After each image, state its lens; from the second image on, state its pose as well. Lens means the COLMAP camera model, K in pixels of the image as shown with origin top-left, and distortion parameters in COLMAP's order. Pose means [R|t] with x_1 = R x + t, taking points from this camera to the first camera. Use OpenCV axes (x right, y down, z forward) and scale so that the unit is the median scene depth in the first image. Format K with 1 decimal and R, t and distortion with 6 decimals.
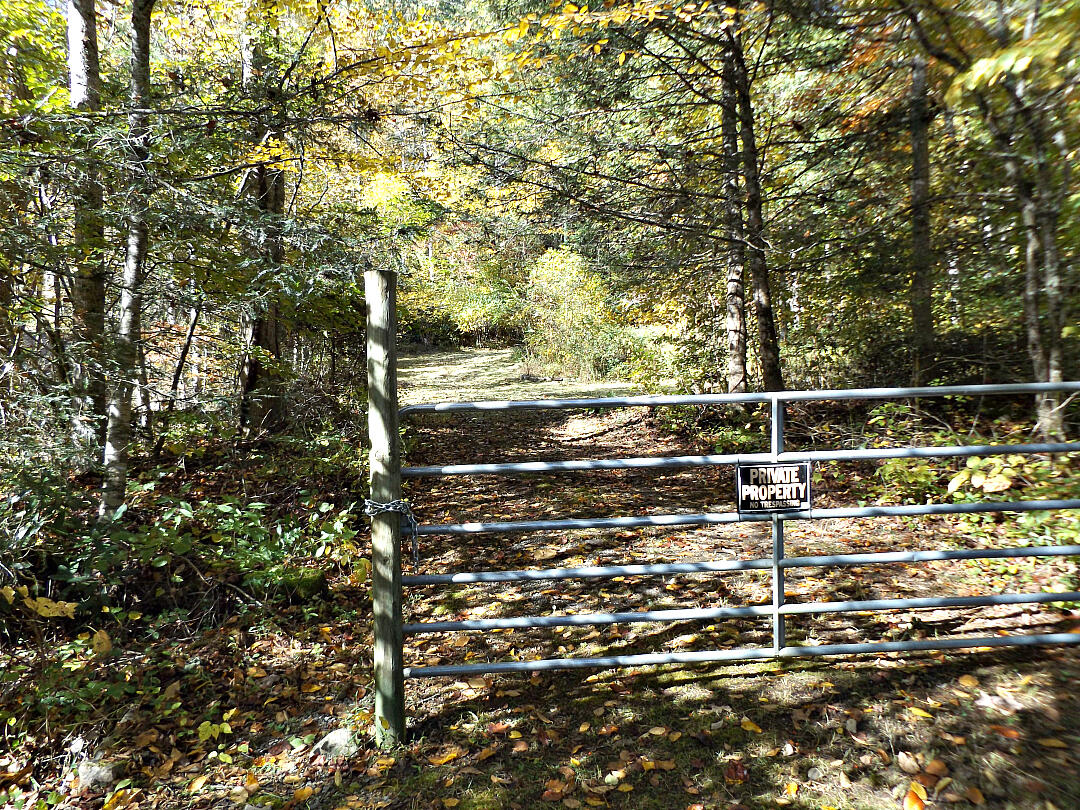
lens RADIAL K [[778.3, 0, 540.0], [0, 778.3, 405.0], [0, 0, 1]] dist [0.001747, -0.000225]
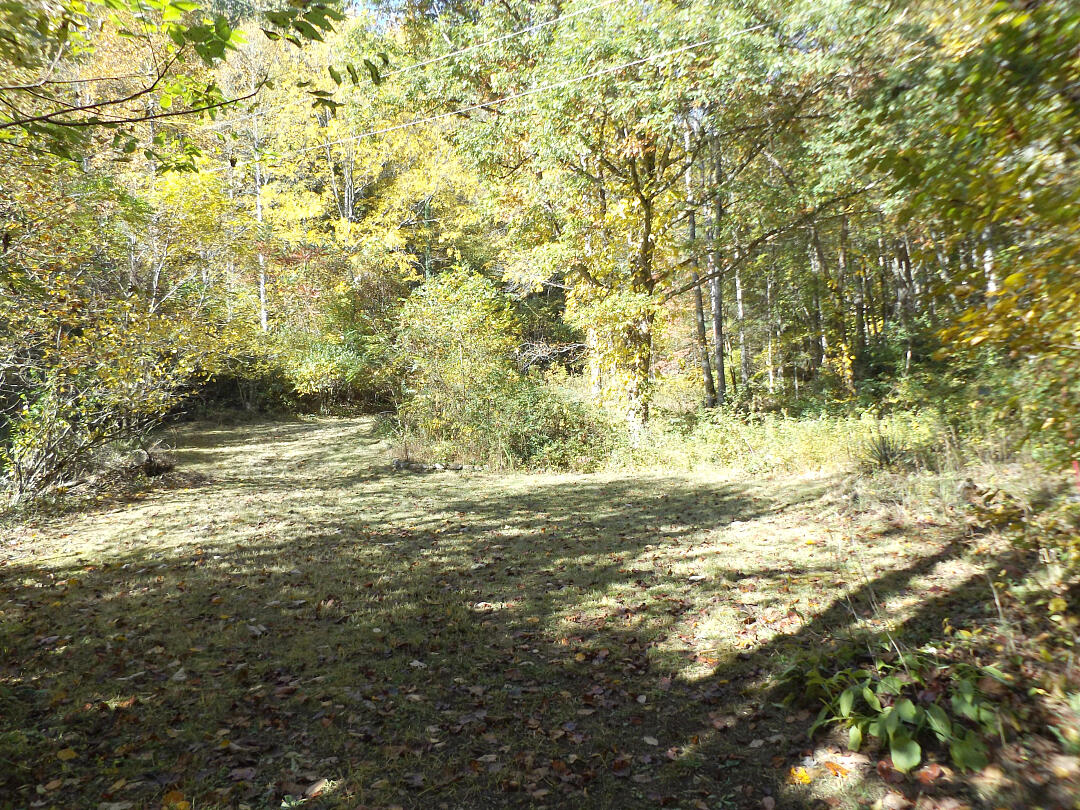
lens RADIAL K [[806.0, 0, 540.0], [0, 806.0, 405.0], [0, 0, 1]] dist [-0.006578, -0.002562]
pose [[0.982663, 0.002930, 0.185376, -0.030353], [0.012475, 0.996564, -0.081876, -0.029266], [-0.184979, 0.082769, 0.979251, 0.340486]]
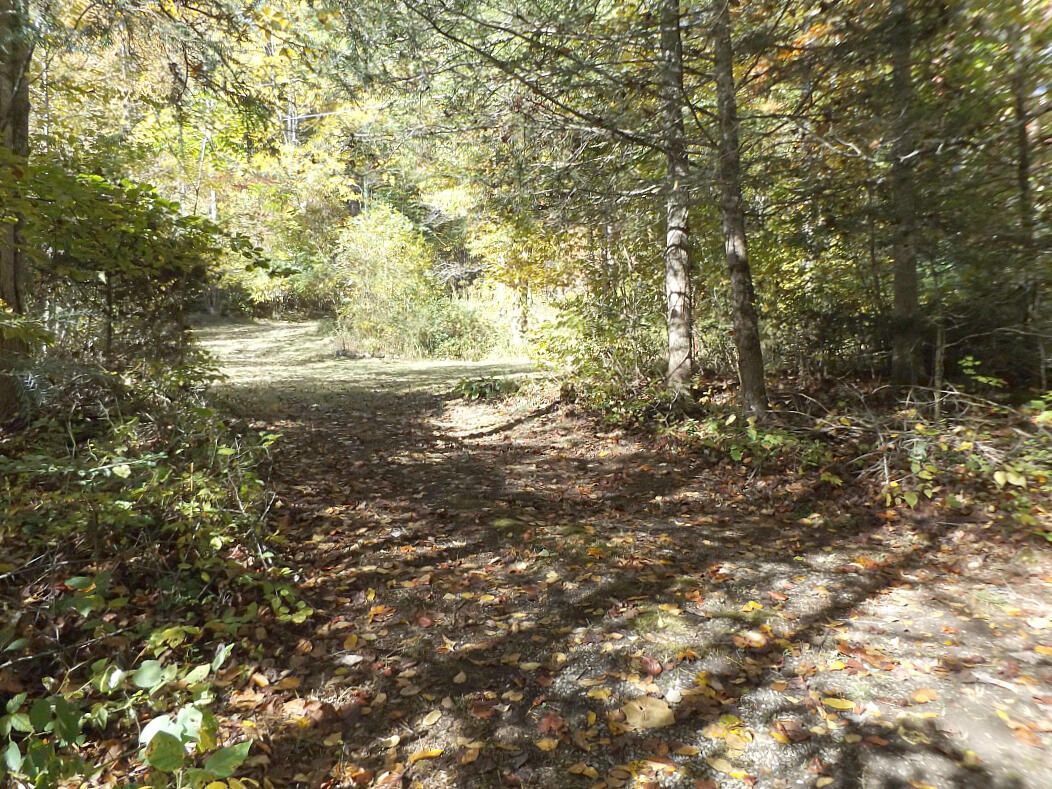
lens RADIAL K [[785.1, 0, 526.0], [0, 785.1, 394.5], [0, 0, 1]] dist [-0.006578, -0.002562]
pose [[0.969848, -0.000865, 0.243711, -0.031962], [-0.002384, 0.999912, 0.013040, -0.001403], [-0.243701, -0.013228, 0.969760, 0.098095]]
